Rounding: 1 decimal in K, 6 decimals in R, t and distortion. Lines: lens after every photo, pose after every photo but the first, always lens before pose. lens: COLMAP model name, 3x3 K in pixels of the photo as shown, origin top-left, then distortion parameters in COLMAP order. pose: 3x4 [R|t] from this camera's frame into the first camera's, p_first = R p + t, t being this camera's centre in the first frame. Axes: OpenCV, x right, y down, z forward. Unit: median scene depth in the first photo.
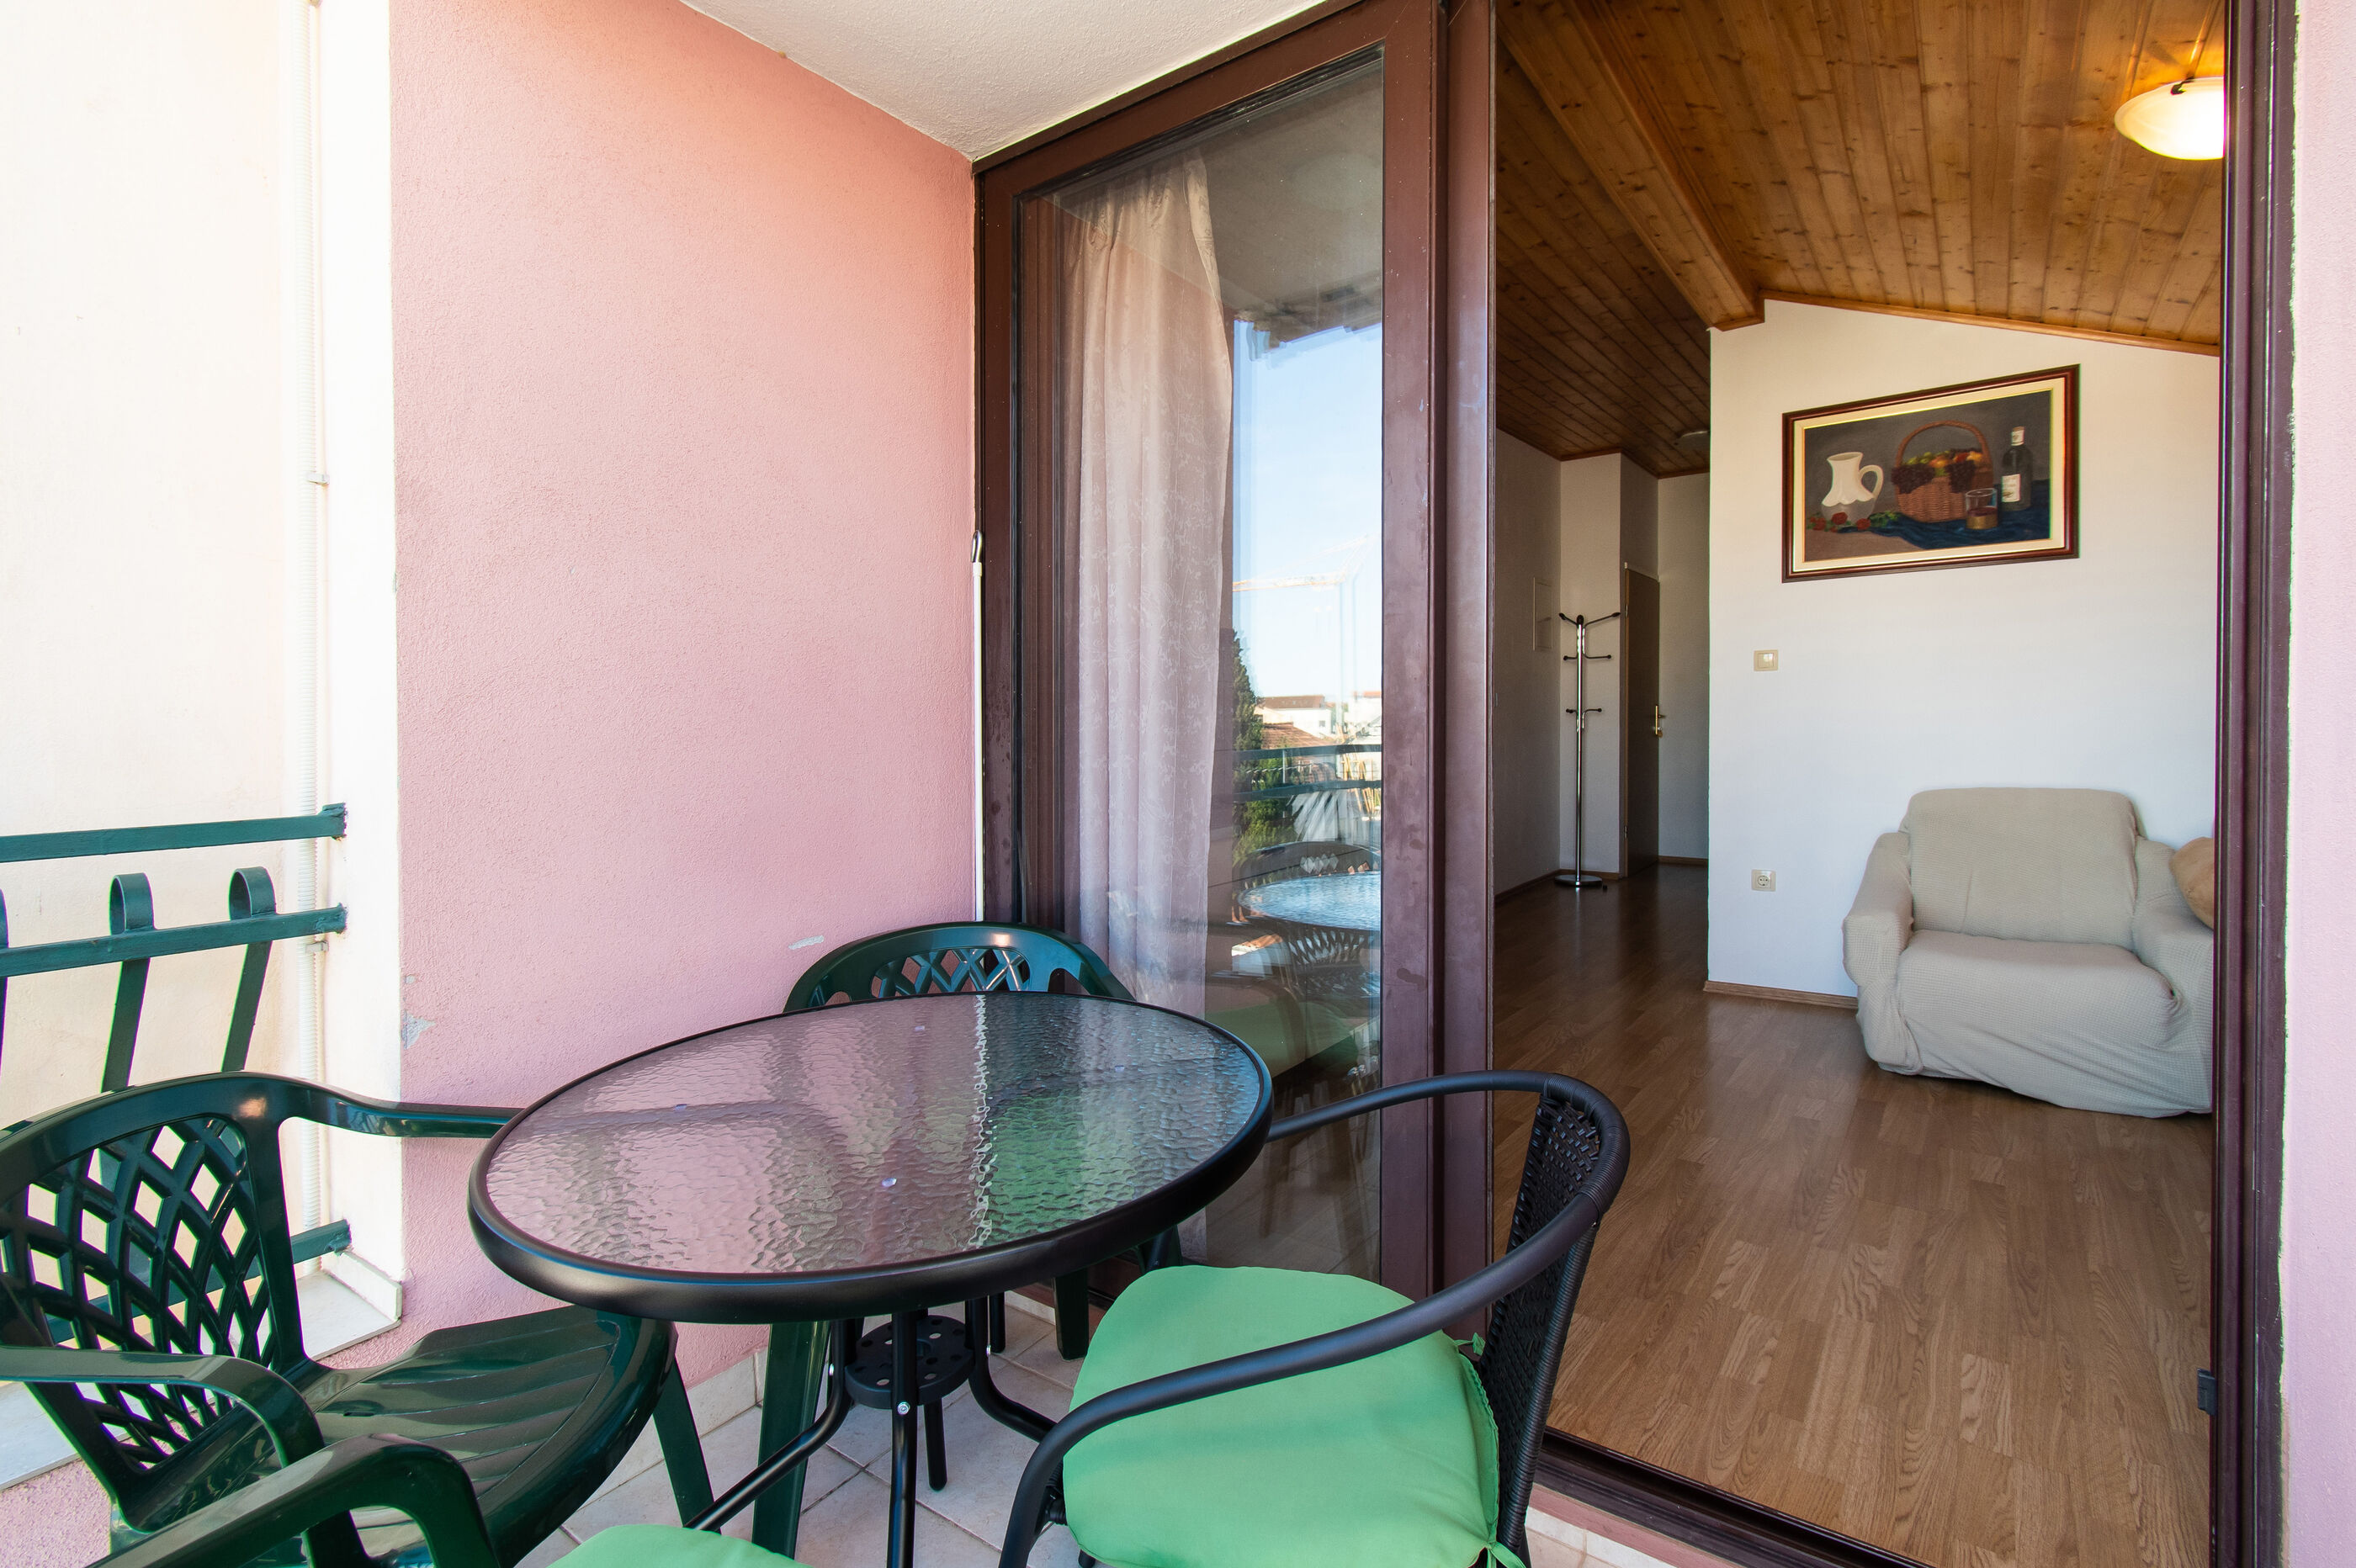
lens RADIAL K [[993.2, 0, 1158.3], [0, 993.2, 751.2], [0, 0, 1]] dist [0.002078, -0.002458]
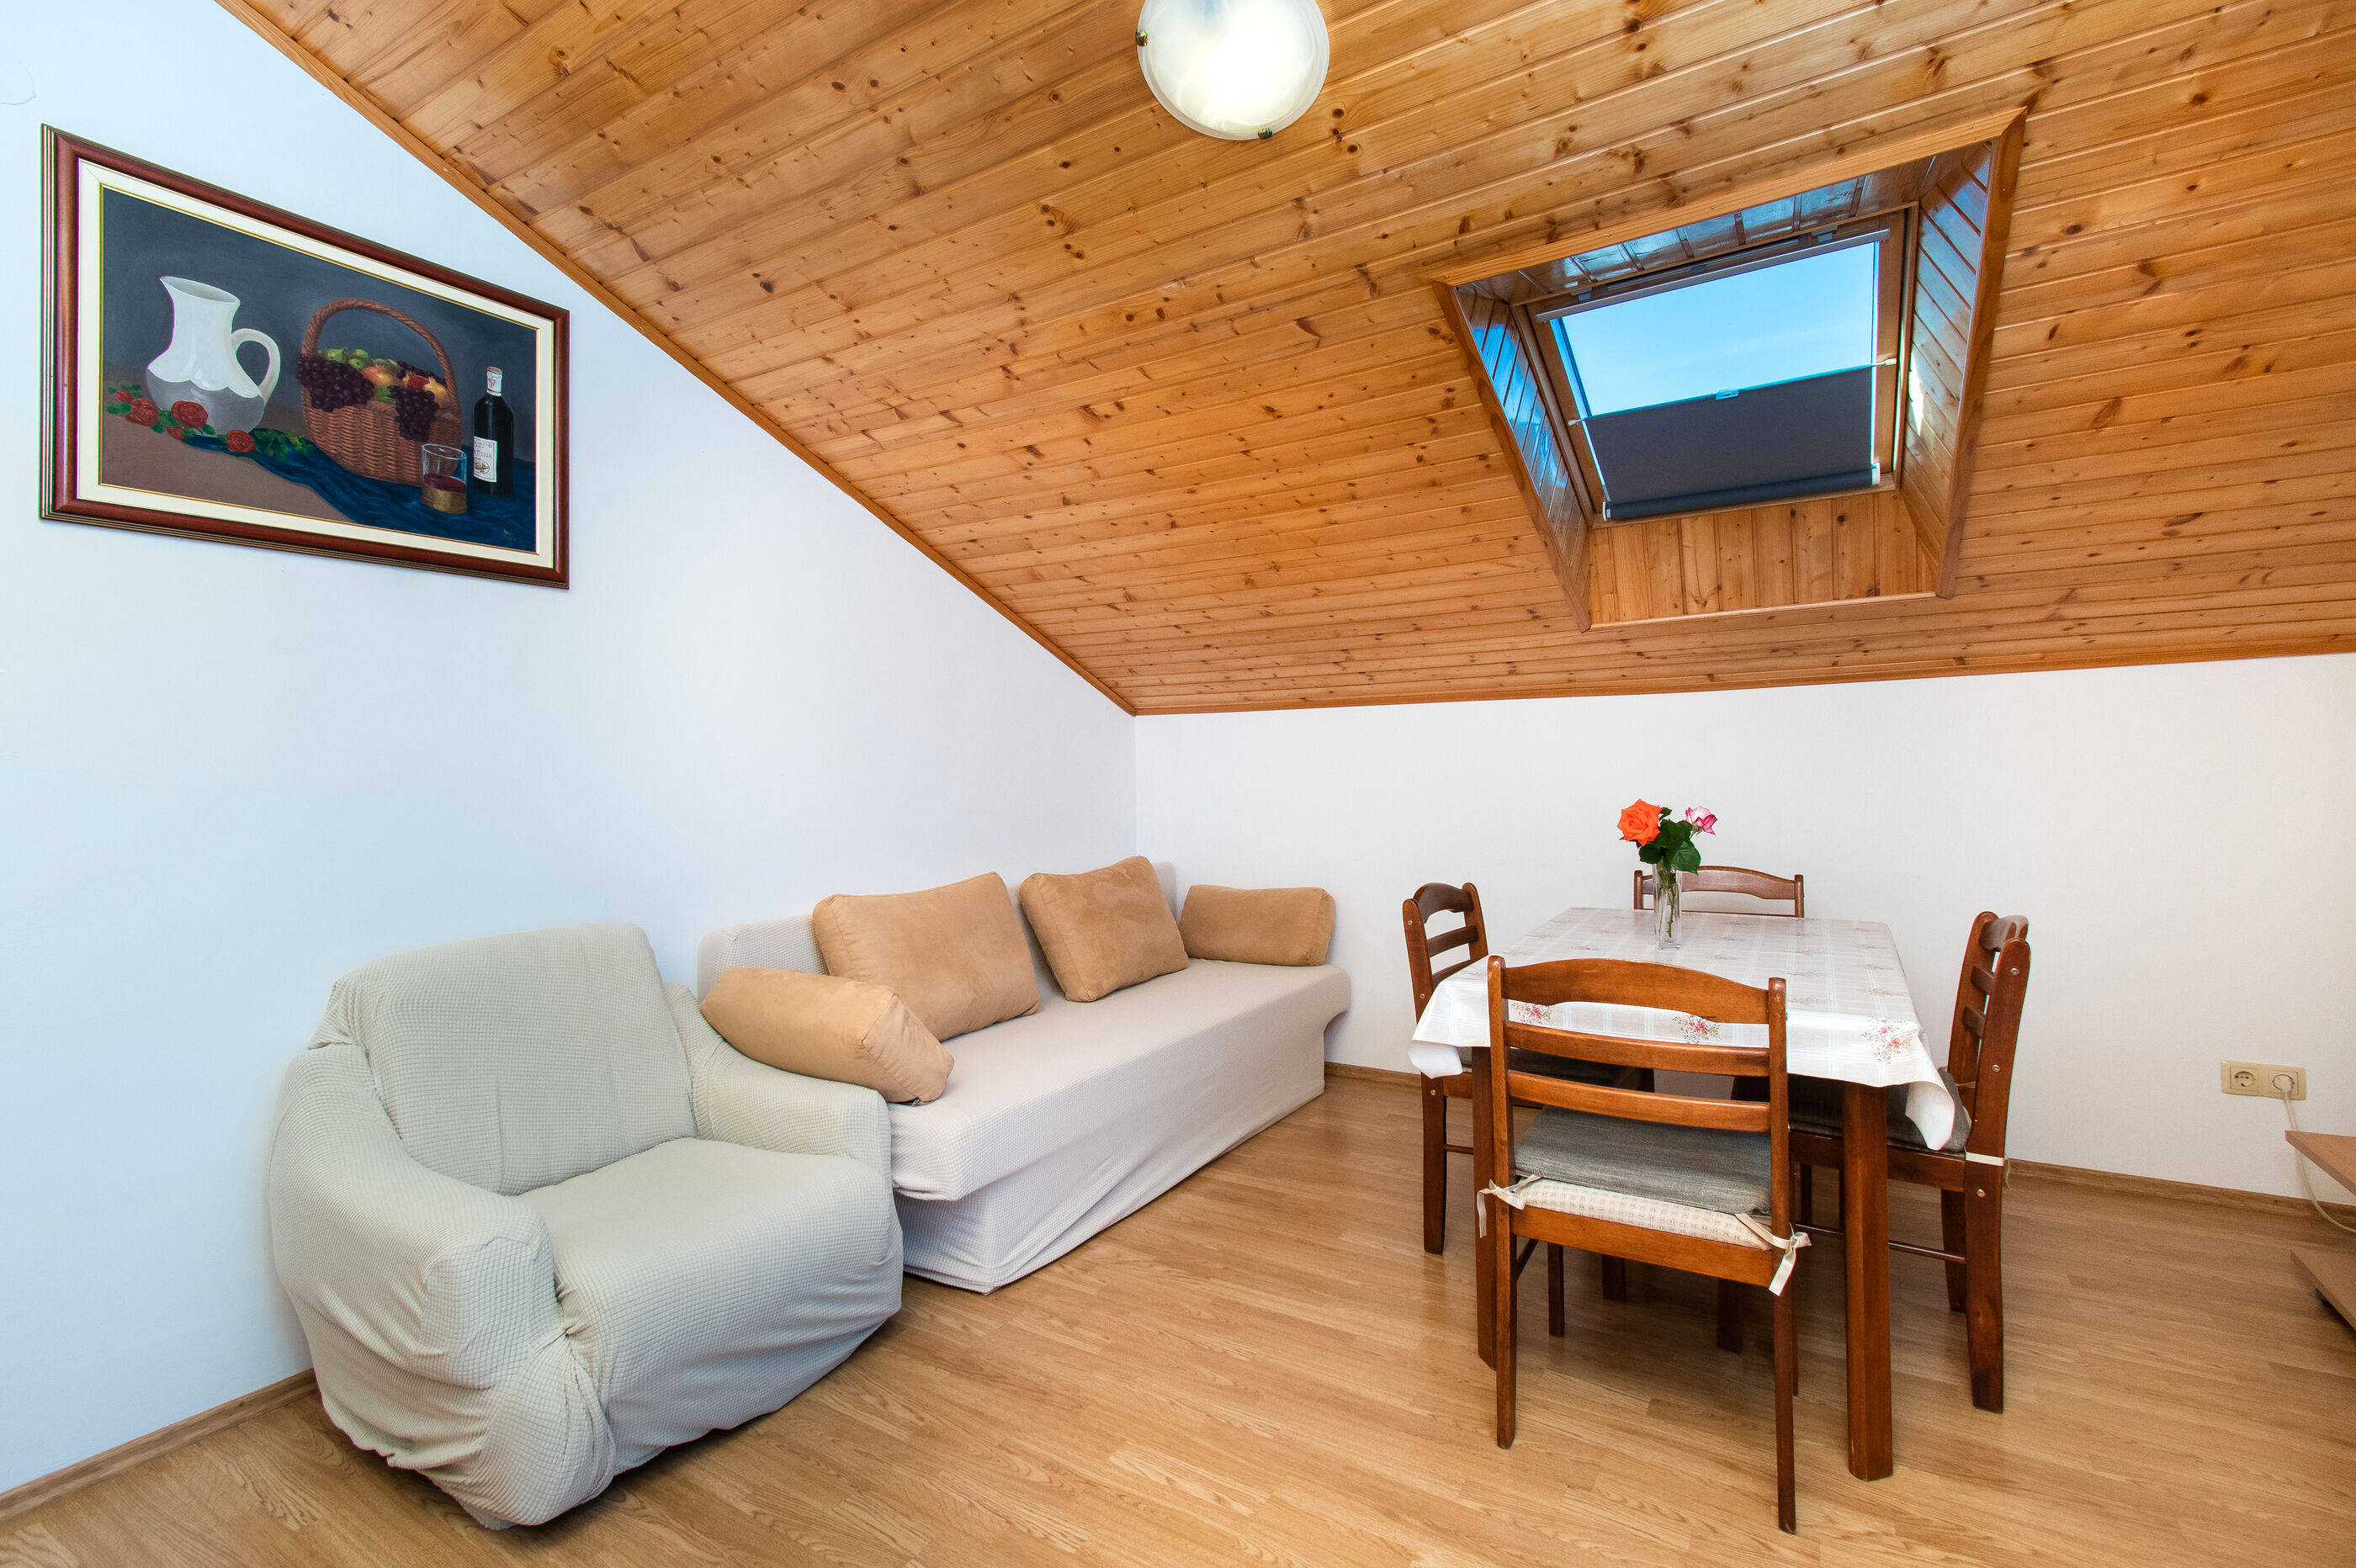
lens RADIAL K [[1072.6, 0, 1165.1], [0, 1072.6, 770.6], [0, 0, 1]] dist [-0.000698, -0.000283]
pose [[-0.125693, 0.021769, 0.991830, 0.134482], [0.052517, 0.998503, -0.015261, -0.034519], [-0.990678, 0.050170, -0.126648, 0.683478]]
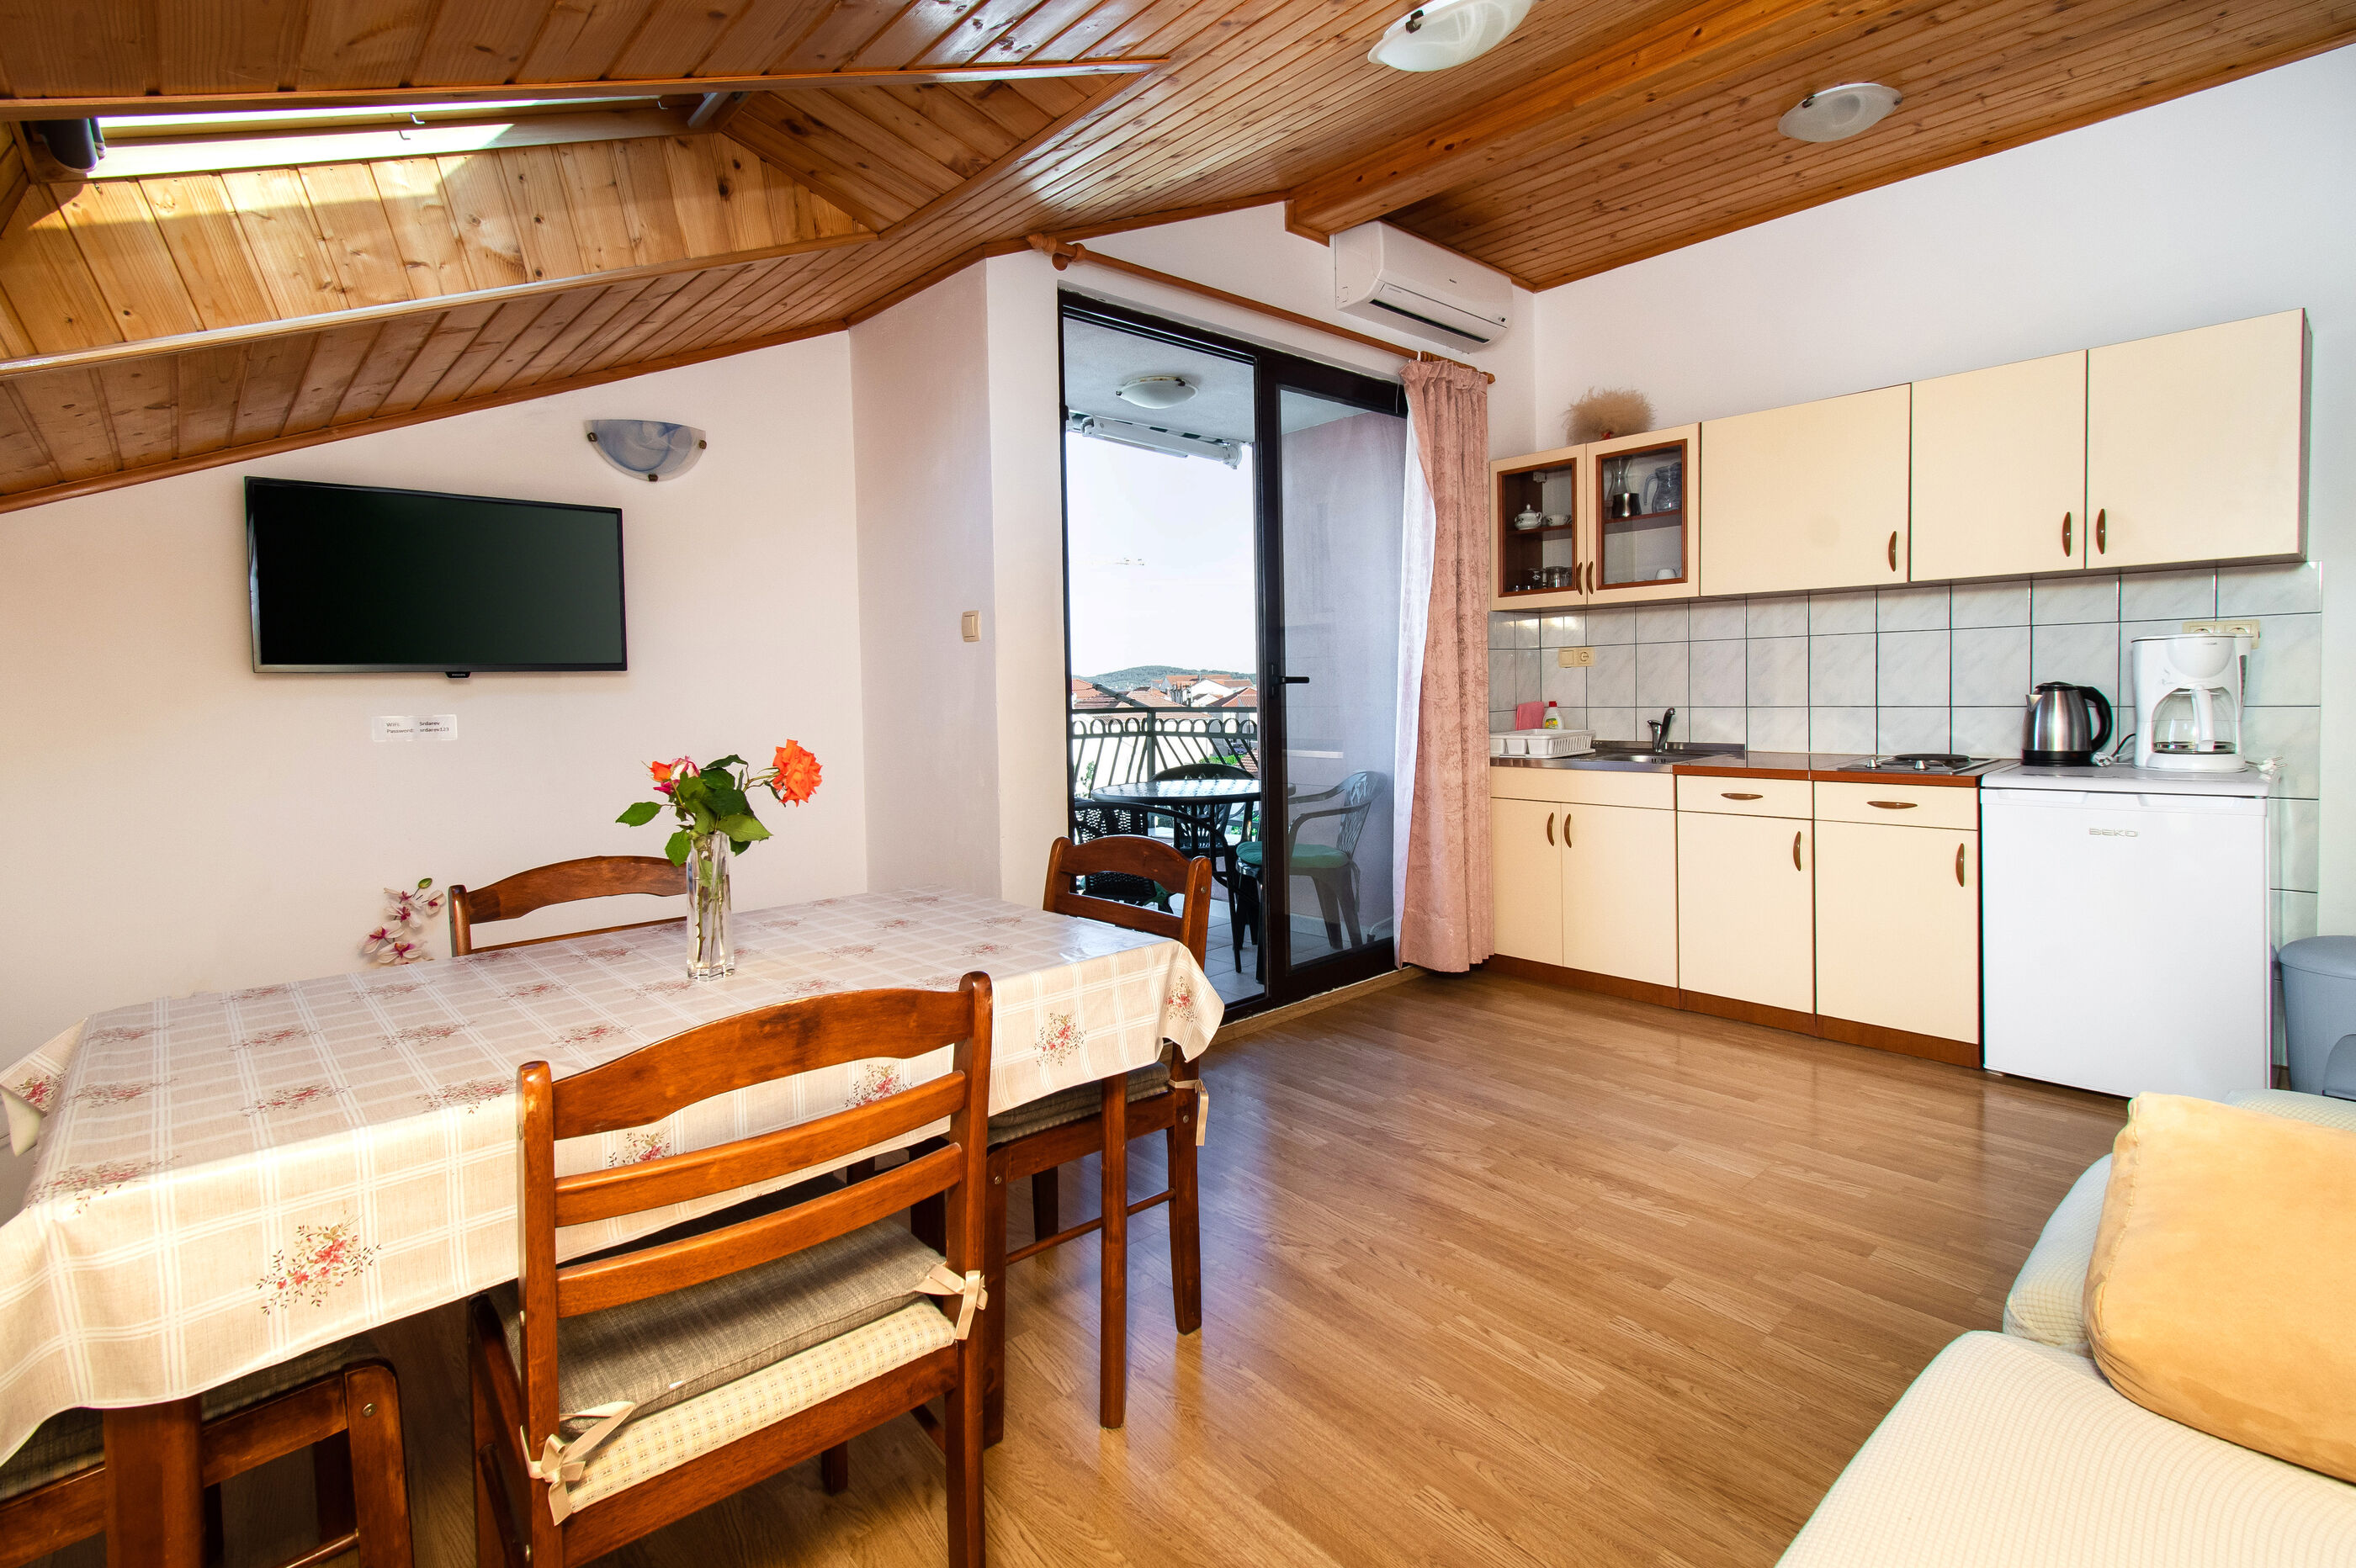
lens RADIAL K [[1030.3, 0, 1182.3], [0, 1030.3, 750.1], [0, 0, 1]] dist [-0.000242, -0.000045]
pose [[-0.164378, 0.068402, -0.984023, 1.194850], [-0.002042, 0.997567, 0.069685, -0.030290], [0.986395, 0.013464, -0.163839, 0.536169]]
